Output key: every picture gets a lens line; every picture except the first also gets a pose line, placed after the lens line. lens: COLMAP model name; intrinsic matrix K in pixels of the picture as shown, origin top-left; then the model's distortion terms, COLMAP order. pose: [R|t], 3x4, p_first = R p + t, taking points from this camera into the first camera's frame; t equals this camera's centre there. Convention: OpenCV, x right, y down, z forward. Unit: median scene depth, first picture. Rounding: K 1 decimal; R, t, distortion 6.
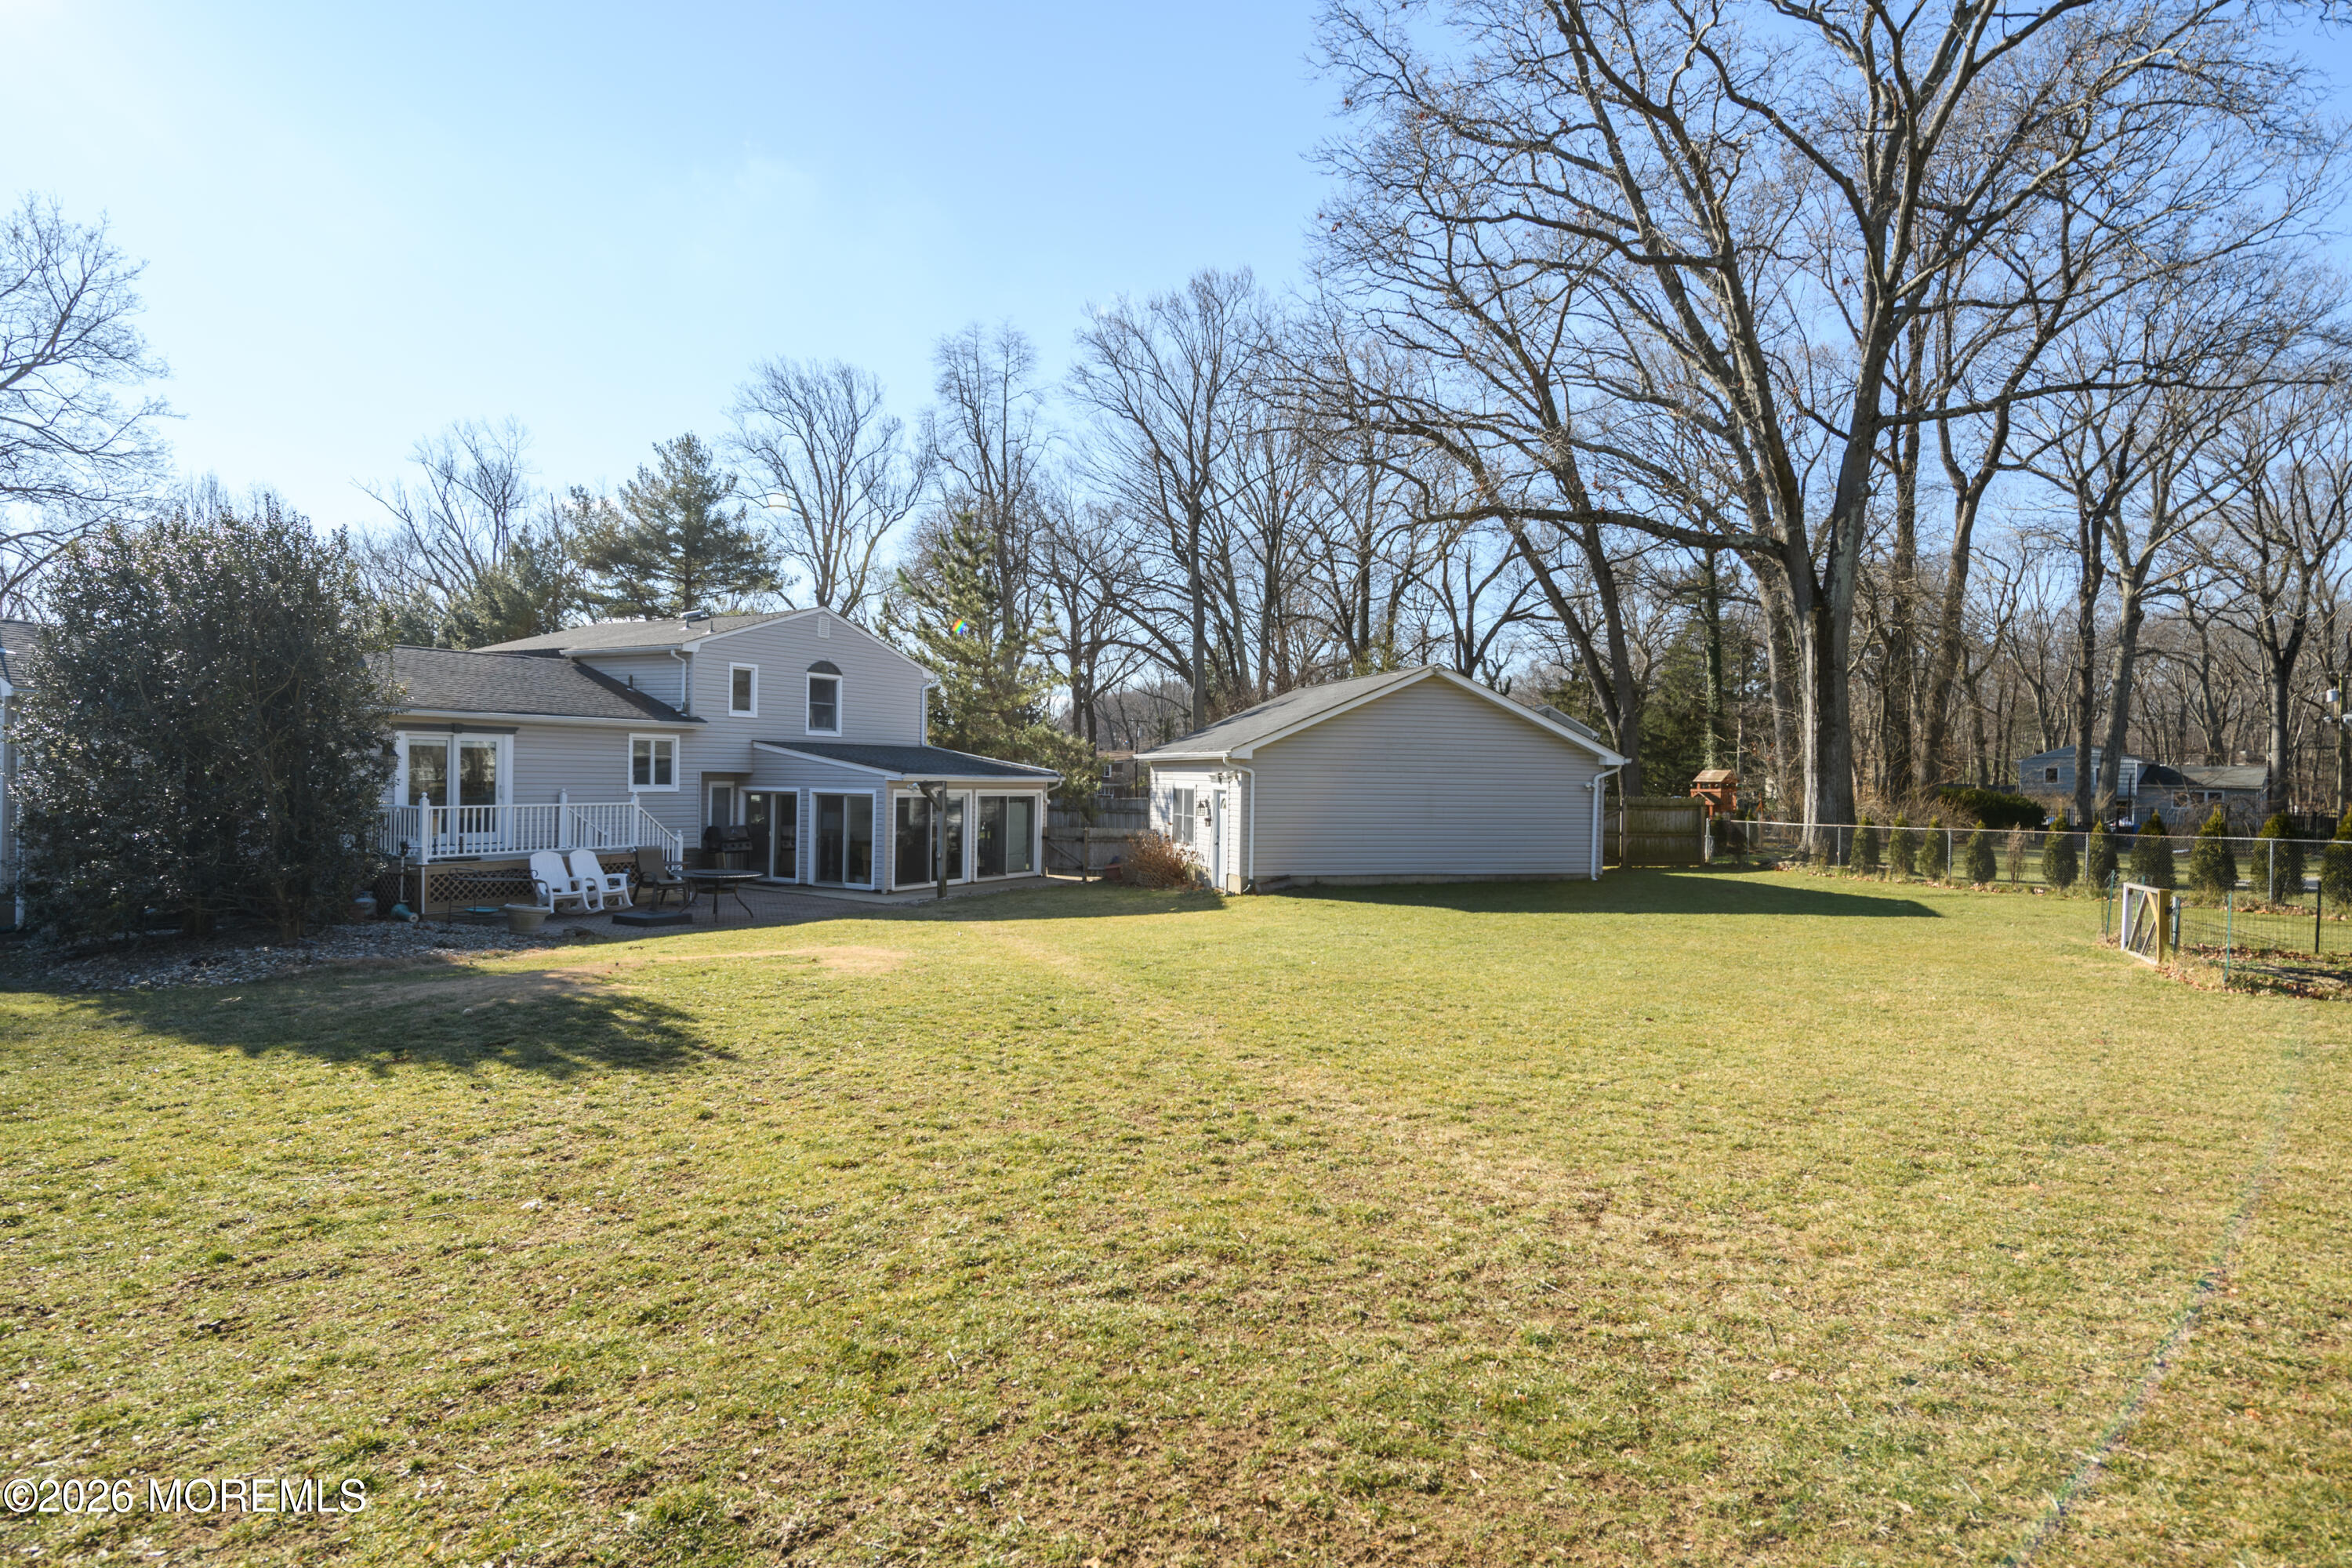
lens RADIAL K [[1276.4, 0, 1175.5], [0, 1276.4, 779.8], [0, 0, 1]] dist [-0.004517, -0.002868]
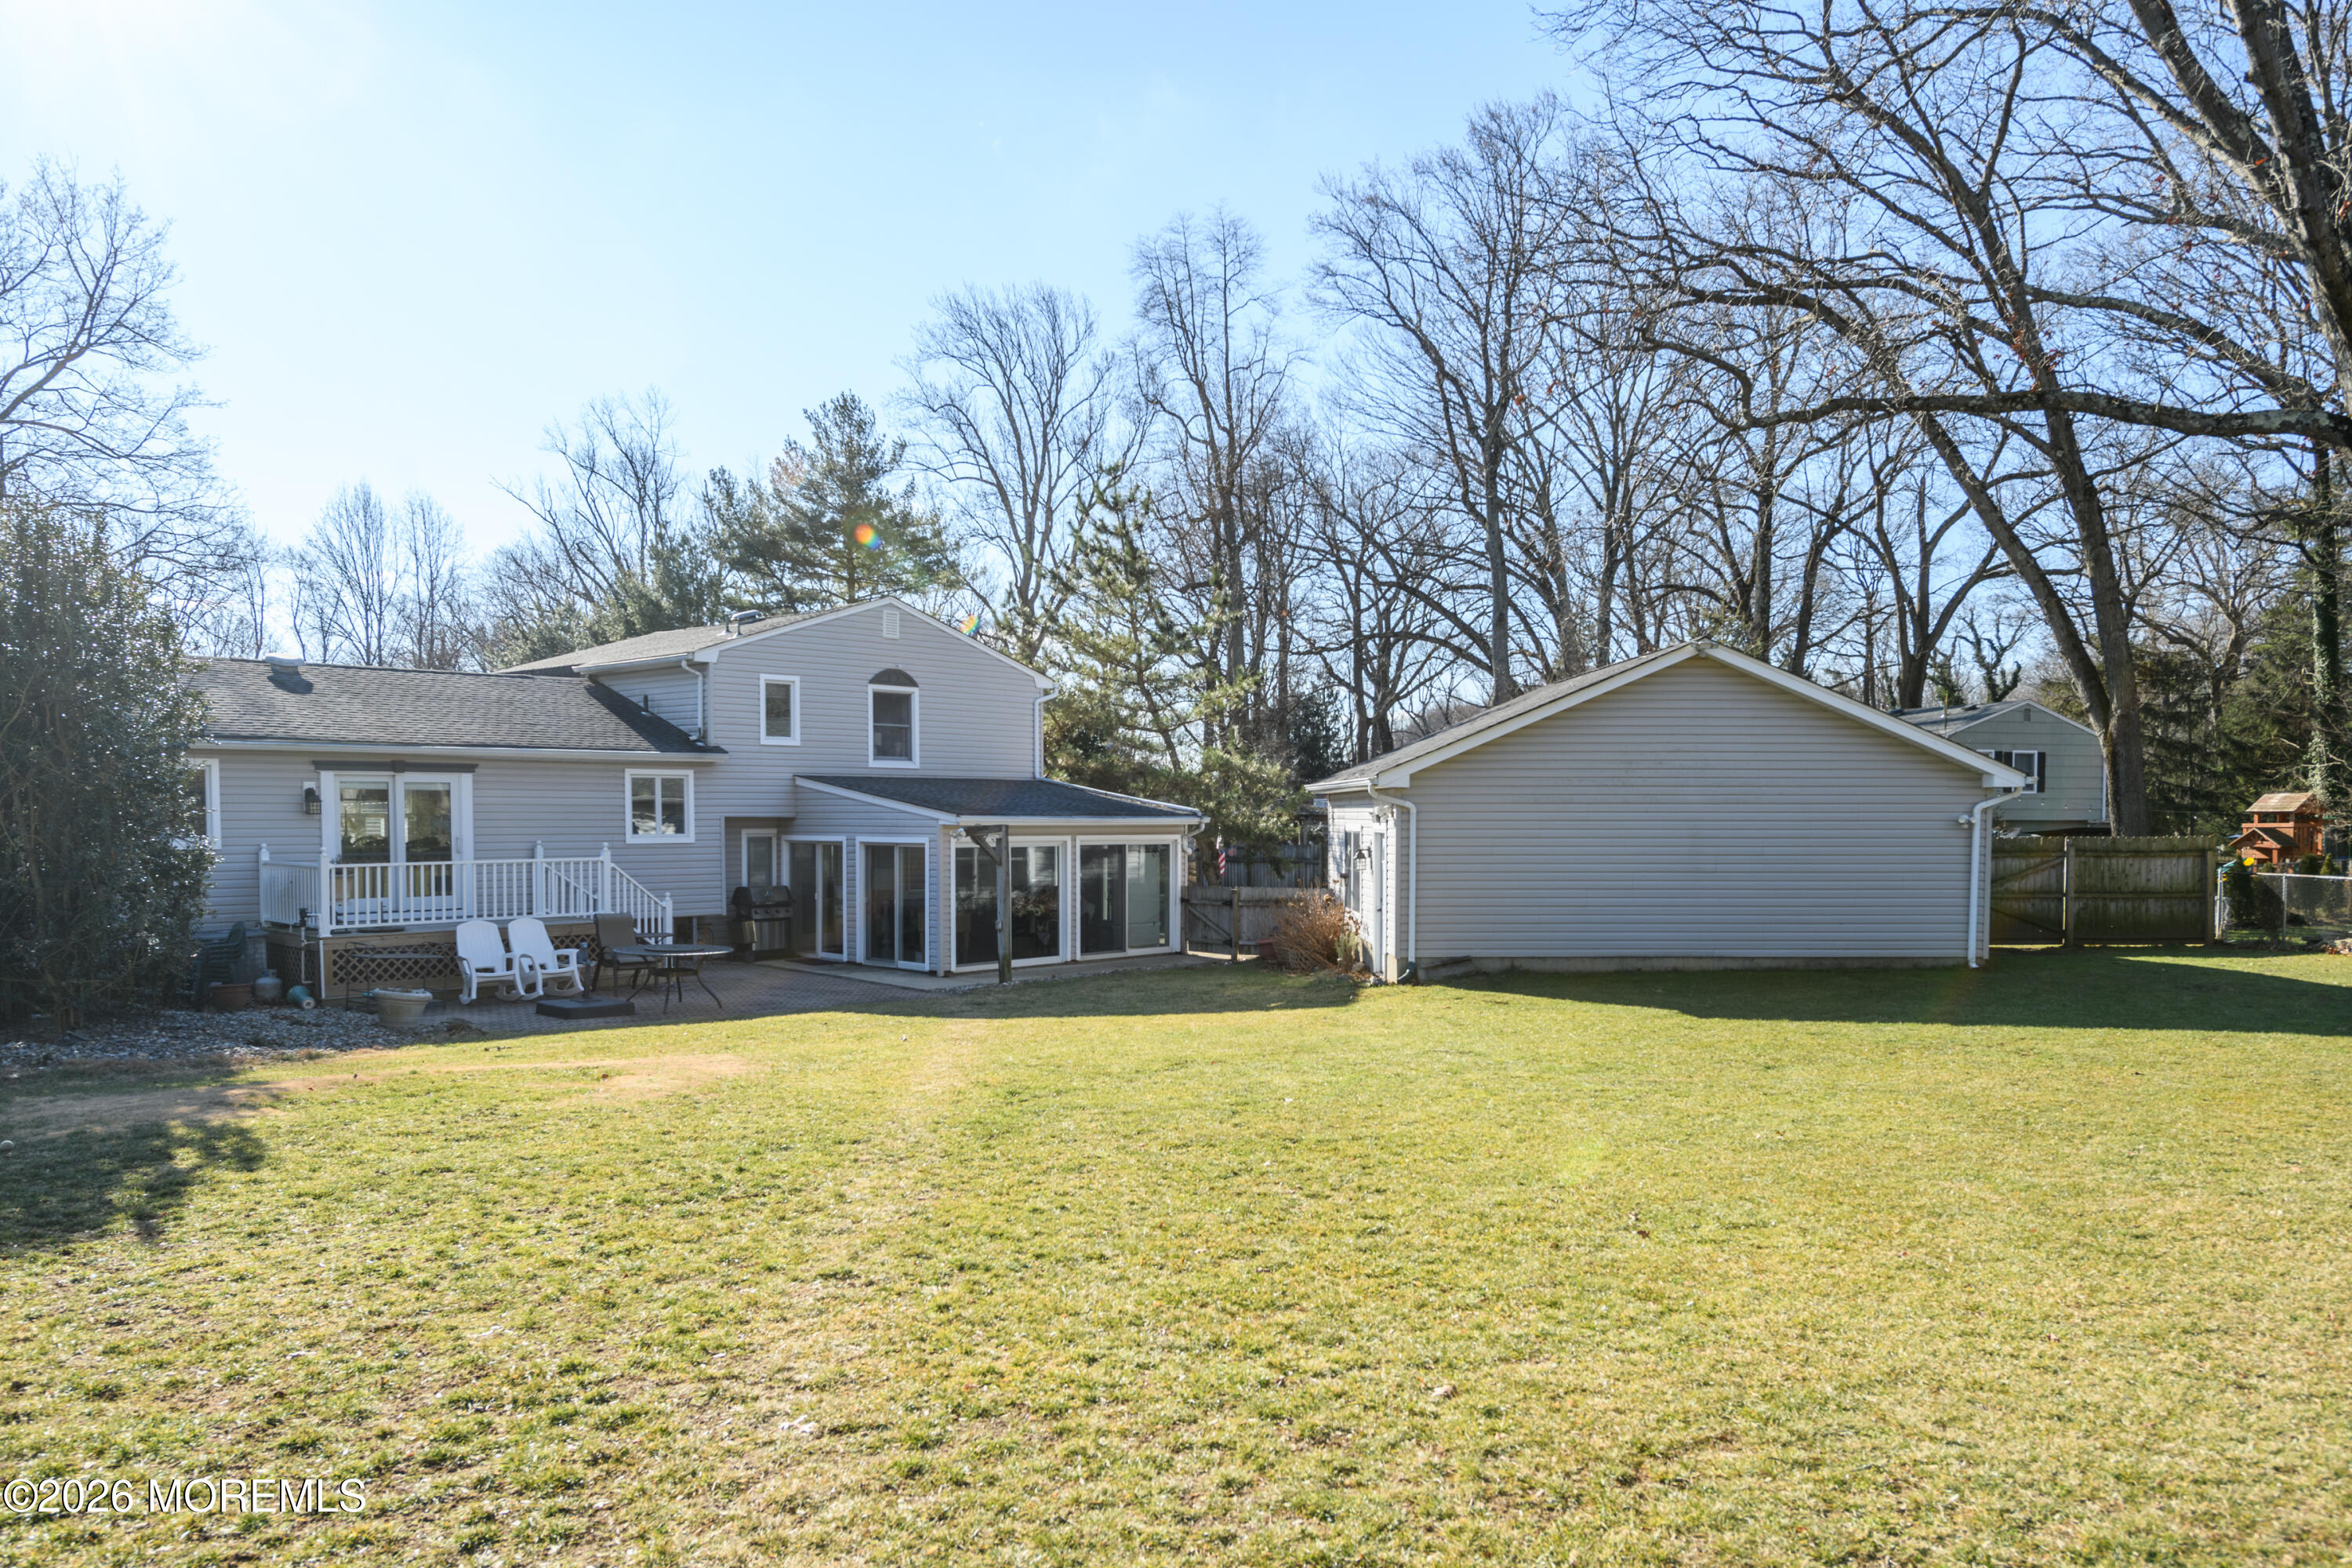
lens RADIAL K [[1644.6, 0, 1157.8], [0, 1644.6, 860.4], [0, 0, 1]] dist [0.019458, -0.008700]
pose [[0.968819, -0.006839, -0.247675, 0.087347], [0.012560, 0.999689, 0.021526, 0.001283], [0.247451, -0.023965, 0.968604, 0.063068]]
